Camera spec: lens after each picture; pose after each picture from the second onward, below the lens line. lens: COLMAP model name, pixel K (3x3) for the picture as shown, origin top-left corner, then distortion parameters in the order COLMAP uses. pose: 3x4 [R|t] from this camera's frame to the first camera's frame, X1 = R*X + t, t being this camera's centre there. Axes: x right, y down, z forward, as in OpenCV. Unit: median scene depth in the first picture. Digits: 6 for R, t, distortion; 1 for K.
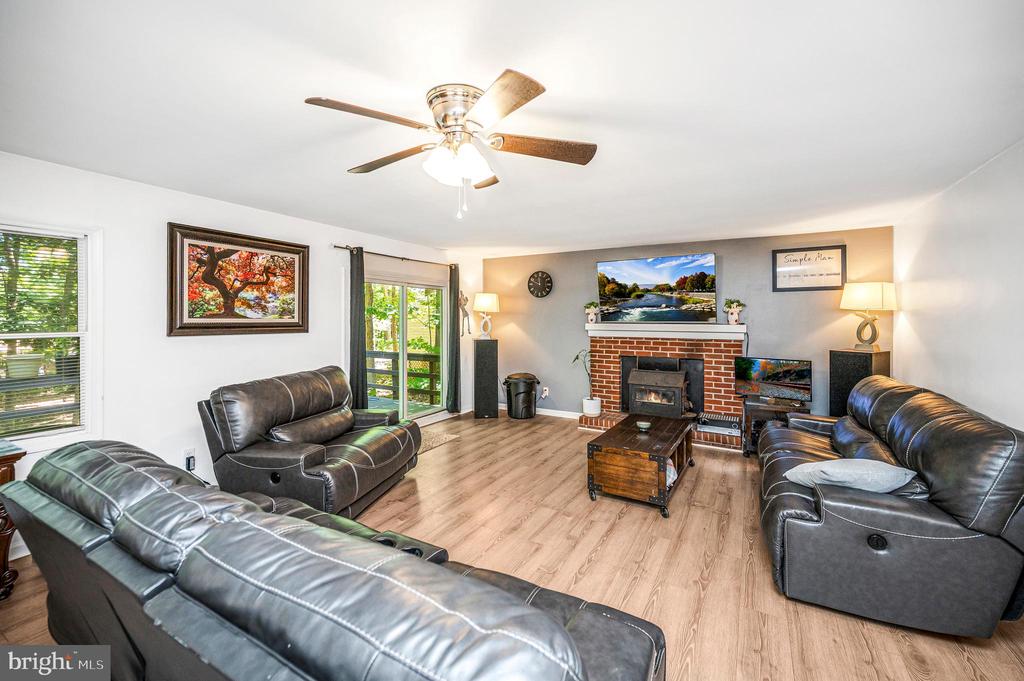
lens RADIAL K [[414.2, 0, 521.4], [0, 414.2, 325.8], [0, 0, 1]] dist [0.003028, -0.000934]
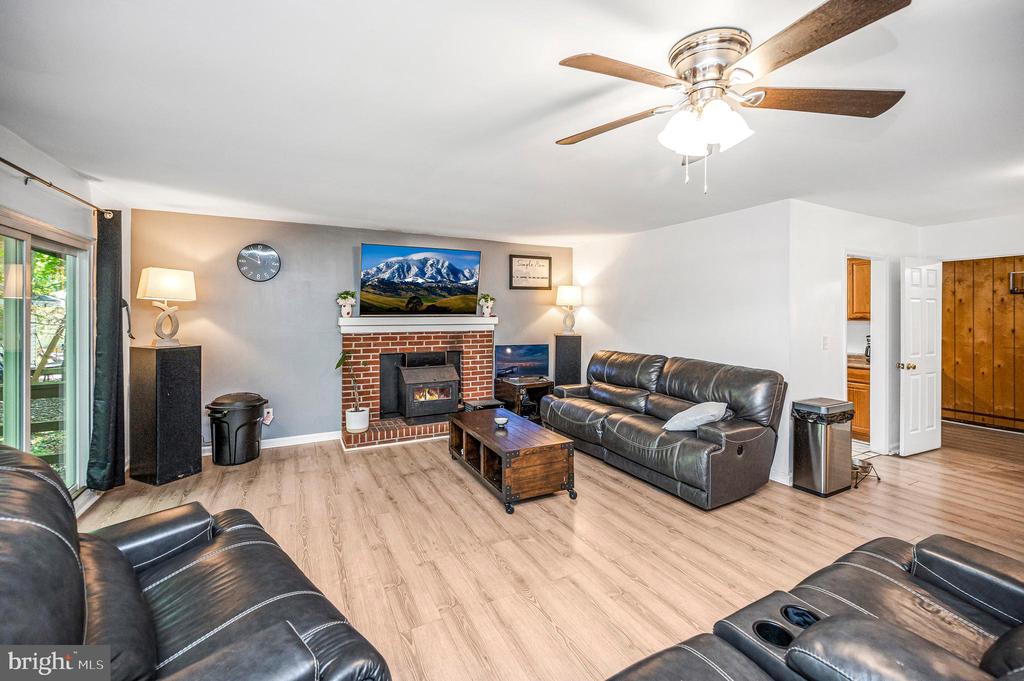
lens RADIAL K [[414.2, 0, 506.7], [0, 414.2, 316.2], [0, 0, 1]] dist [0.003028, -0.000934]
pose [[0.560426, -0.010986, 0.828132, -0.437476], [0.015833, 0.999871, 0.002549, -0.007722], [-0.828053, 0.011684, 0.560528, 0.378386]]
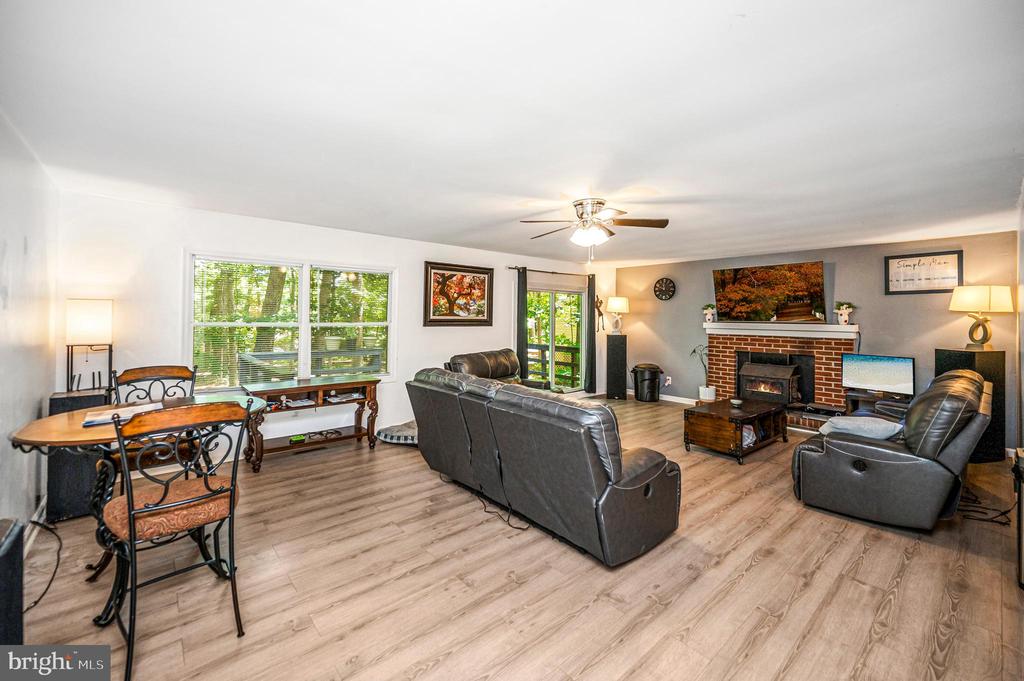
lens RADIAL K [[414.2, 0, 524.0], [0, 414.2, 320.5], [0, 0, 1]] dist [0.003028, -0.000934]
pose [[0.945421, 0.009480, -0.325714, 0.076870], [-0.012877, 0.999883, -0.008276, 0.006695], [0.325597, 0.012019, 0.945432, -0.359205]]
